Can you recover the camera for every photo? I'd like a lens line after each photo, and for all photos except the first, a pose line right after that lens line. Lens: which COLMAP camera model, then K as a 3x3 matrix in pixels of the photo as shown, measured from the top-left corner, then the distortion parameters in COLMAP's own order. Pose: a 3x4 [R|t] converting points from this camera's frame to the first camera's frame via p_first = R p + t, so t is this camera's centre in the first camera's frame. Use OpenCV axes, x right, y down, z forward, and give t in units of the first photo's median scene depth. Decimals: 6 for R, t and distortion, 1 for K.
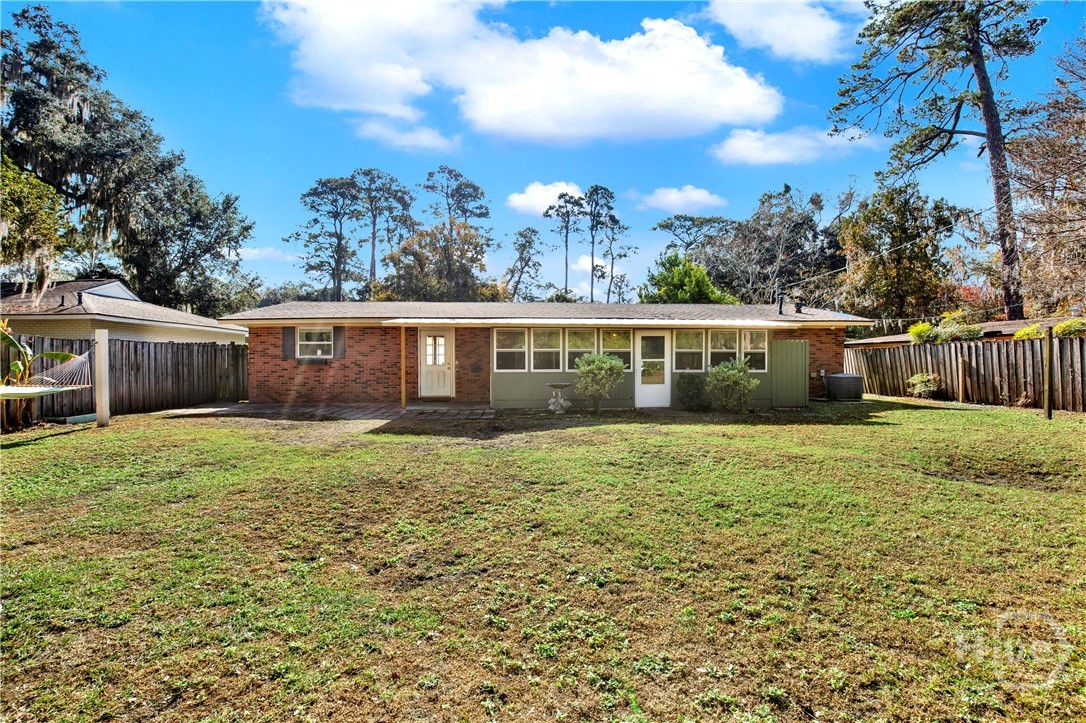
lens RADIAL K [[523.9, 0, 546.6], [0, 523.9, 364.1], [0, 0, 1]] dist [-0.013018, 0.000581]
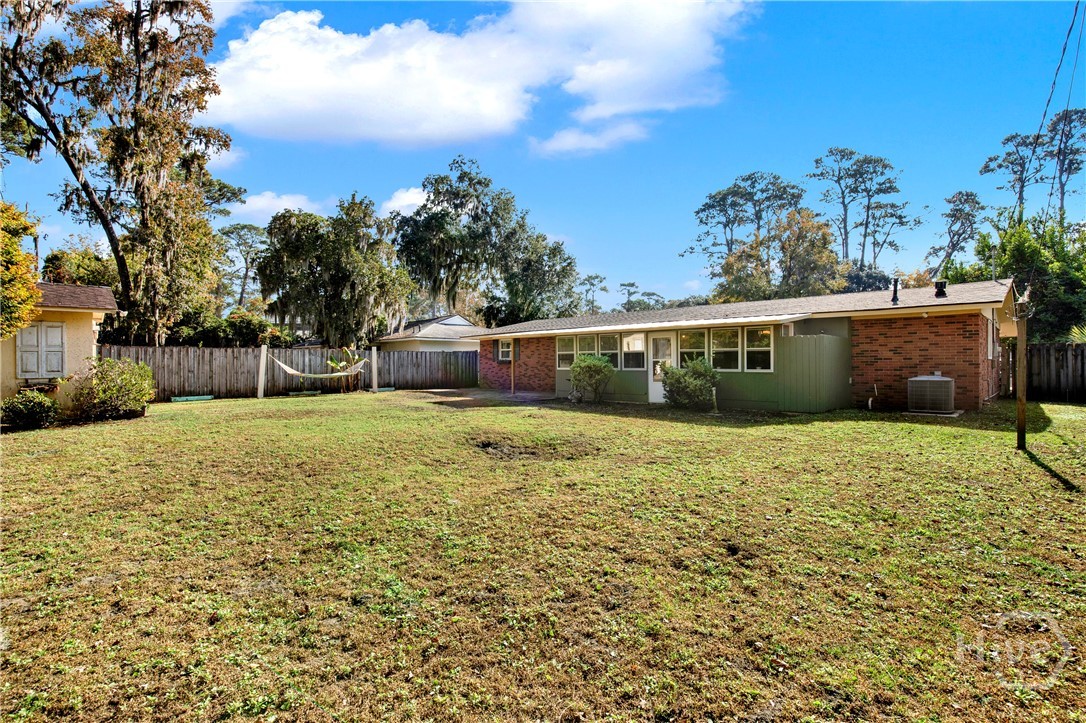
lens RADIAL K [[523.9, 0, 546.6], [0, 523.9, 364.1], [0, 0, 1]] dist [-0.013018, 0.000581]
pose [[0.674228, -0.001211, -0.738522, 0.677464], [0.000636, 0.999999, -0.001059, 0.002014], [0.738523, 0.000245, 0.674229, 0.068242]]
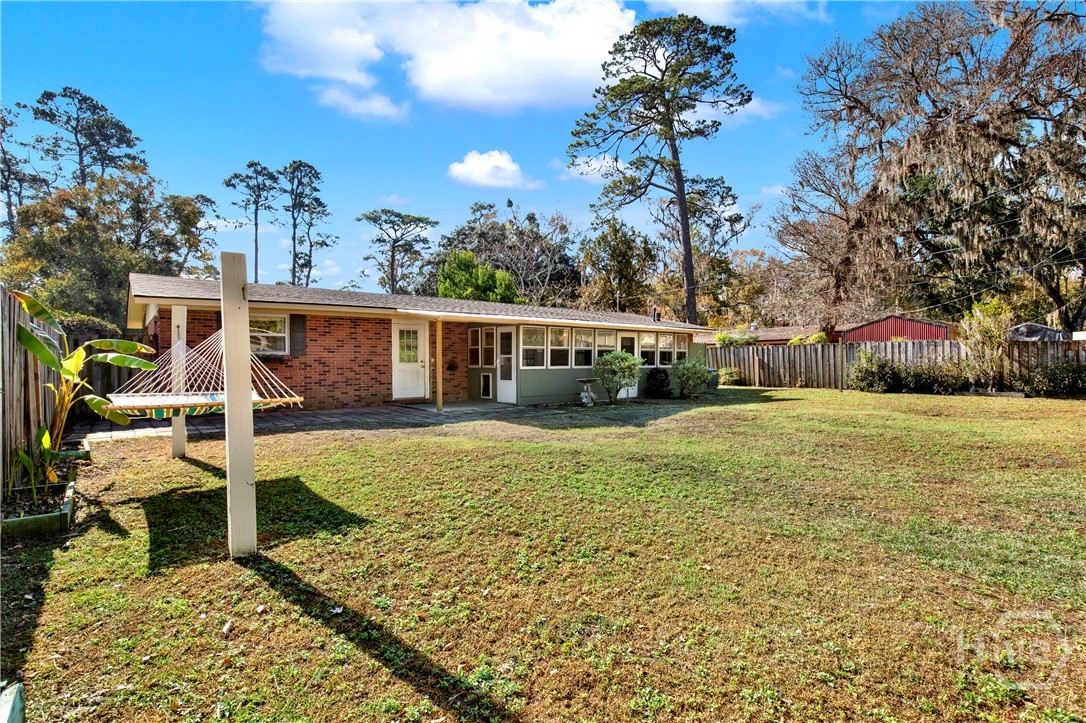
lens RADIAL K [[545.3, 0, 547.8], [0, 545.3, 358.4], [0, 0, 1]] dist [-0.004909, 0.000650]
pose [[0.808215, 0.000279, 0.588887, -0.529878], [0.006350, 0.999938, -0.009190, 0.003700], [-0.588853, 0.011167, 0.808163, 0.098010]]
